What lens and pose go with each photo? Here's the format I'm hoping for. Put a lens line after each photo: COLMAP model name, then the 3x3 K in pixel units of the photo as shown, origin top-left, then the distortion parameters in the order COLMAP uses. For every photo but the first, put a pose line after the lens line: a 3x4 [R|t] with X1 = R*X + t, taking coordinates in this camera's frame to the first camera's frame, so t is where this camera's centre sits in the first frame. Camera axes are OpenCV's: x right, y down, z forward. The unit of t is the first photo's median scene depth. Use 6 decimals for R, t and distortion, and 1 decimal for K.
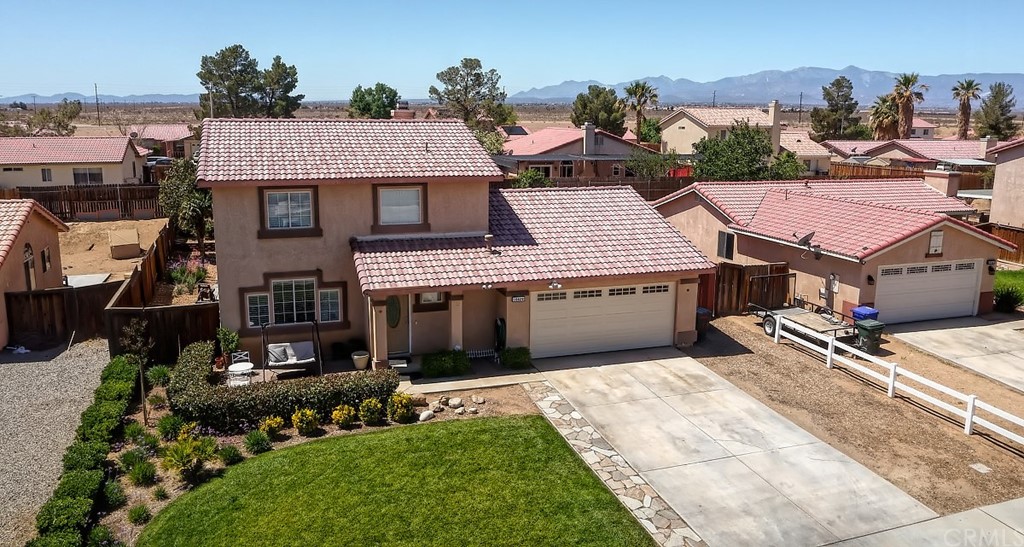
lens RADIAL K [[743.6, 0, 505.8], [0, 743.6, 267.9], [0, 0, 1]] dist [-0.031120, -0.008240]
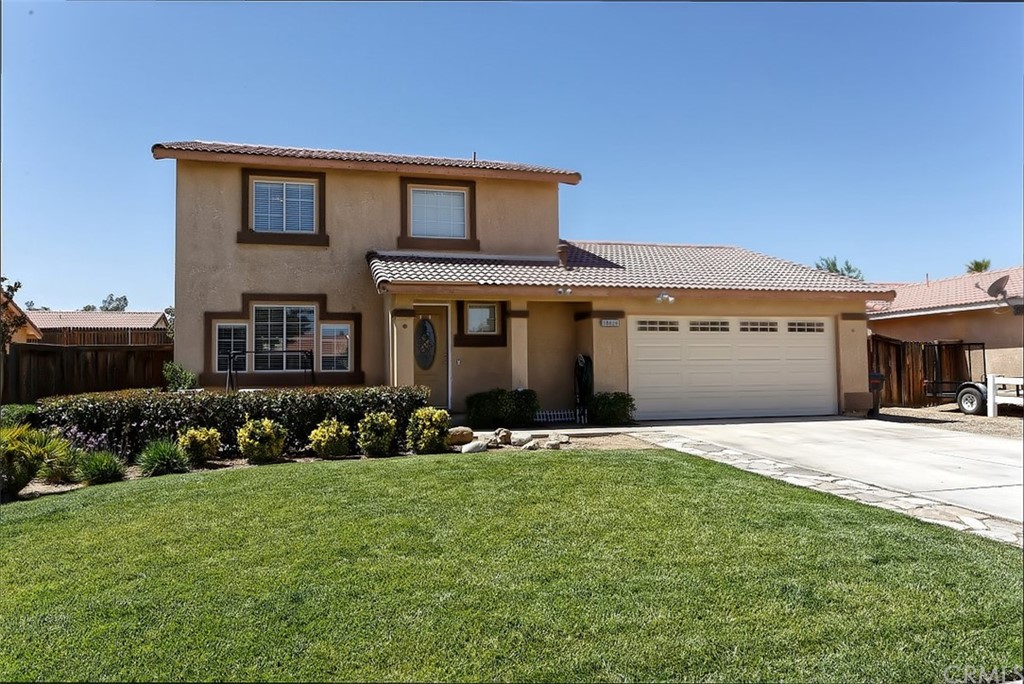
lens RADIAL K [[706.6, 0, 502.1], [0, 706.6, 343.0], [0, 0, 1]] dist [0.001989, 0.000604]
pose [[0.997765, -0.021957, -0.063108, -0.040425], [0.006007, 0.970121, -0.242547, 0.214499], [0.066548, 0.241626, 0.968085, 0.377764]]
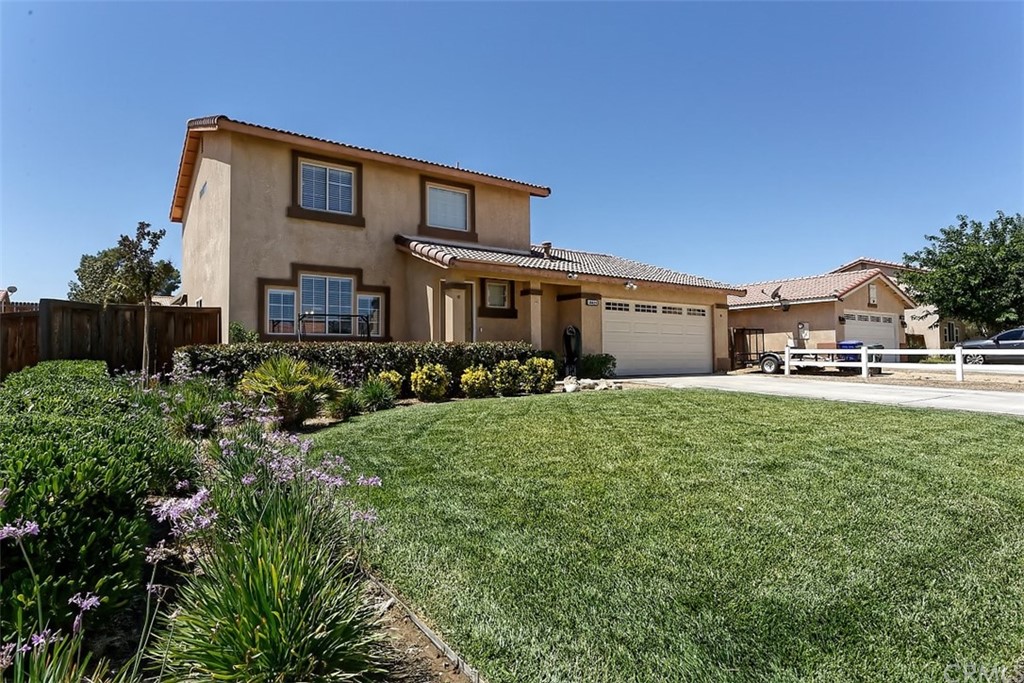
lens RADIAL K [[567.1, 0, 498.5], [0, 567.1, 342.6], [0, 0, 1]] dist [-0.001165, 0.003266]
pose [[0.958161, -0.005722, 0.286173, -0.286957], [0.071552, 0.972846, -0.220117, 0.231284], [-0.277142, 0.231384, 0.932552, 0.405326]]
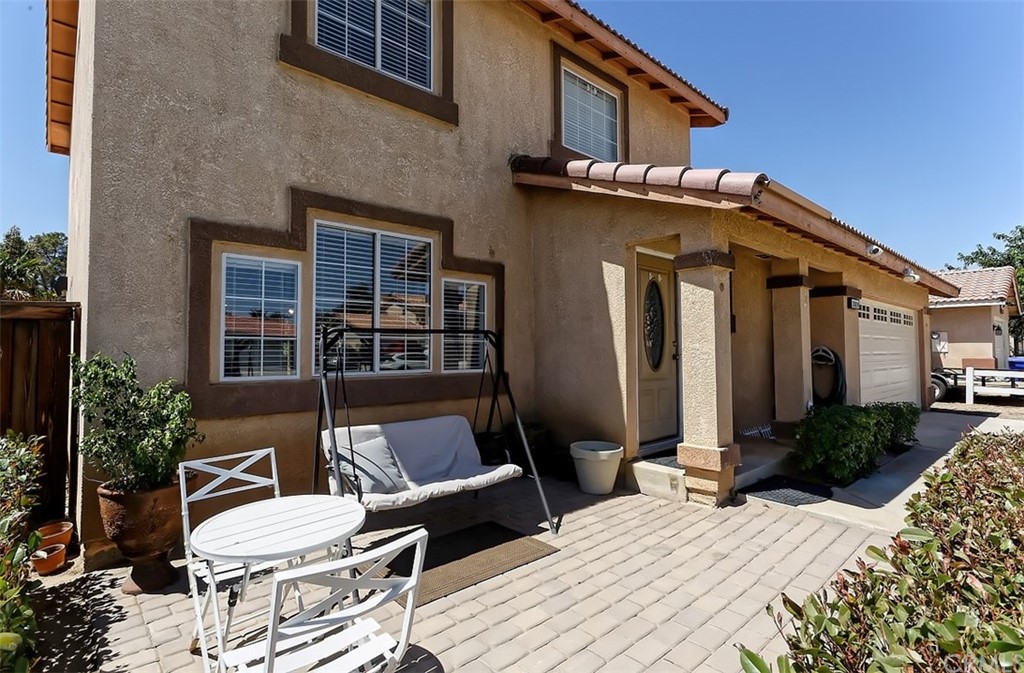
lens RADIAL K [[500.1, 0, 504.4], [0, 500.1, 334.3], [0, 0, 1]] dist [0.003964, 0.000470]
pose [[0.917521, 0.002598, 0.397679, -0.324476], [0.090431, 0.972420, -0.214993, 0.111352], [-0.387270, 0.233223, 0.891980, 0.800646]]
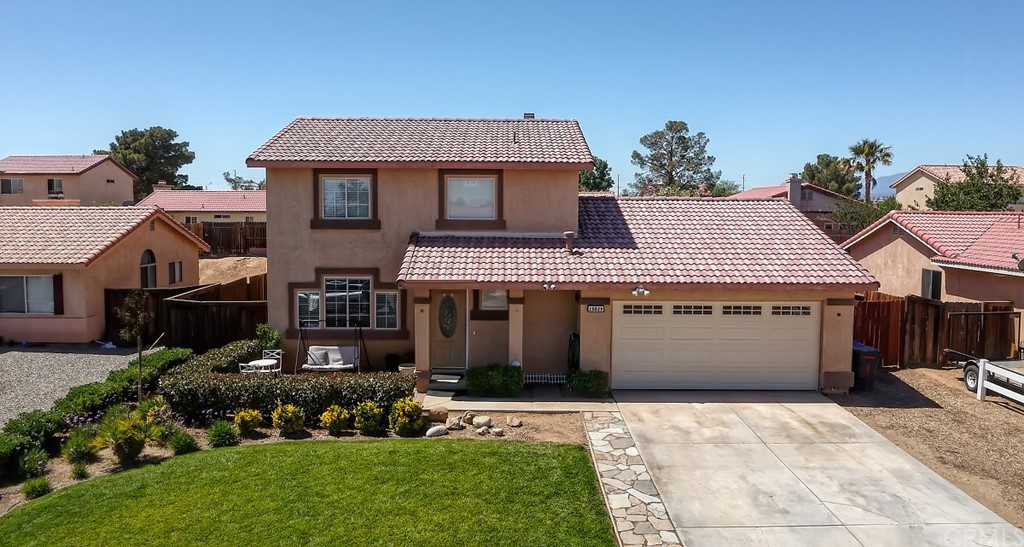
lens RADIAL K [[743.6, 0, 514.0], [0, 743.6, 272.1], [0, 0, 1]] dist [-0.031120, -0.008240]
pose [[0.951986, 0.024204, -0.305184, 0.174665], [-0.060803, 0.991959, -0.110995, 0.096623], [0.300044, 0.124221, 0.945803, 0.220932]]
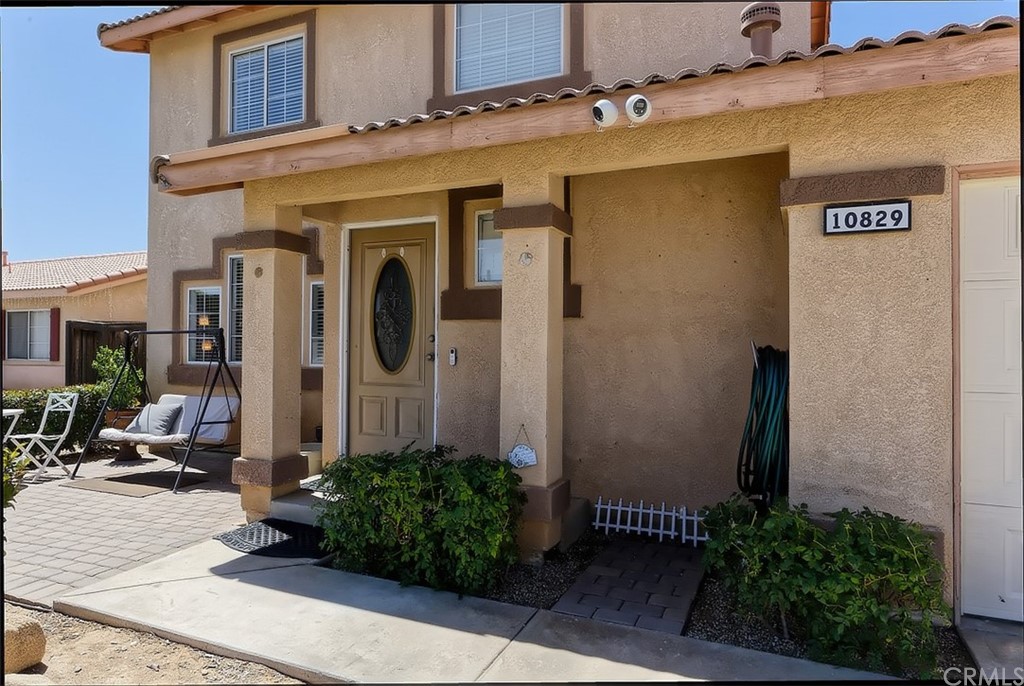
lens RADIAL K [[635.1, 0, 510.1], [0, 635.1, 343.9], [0, 0, 1]] dist [-0.003540, 0.000314]
pose [[0.740291, -0.006487, -0.672255, 0.053955], [-0.134116, 0.978429, -0.157130, 0.103324], [0.658773, 0.206482, 0.723453, 0.848699]]
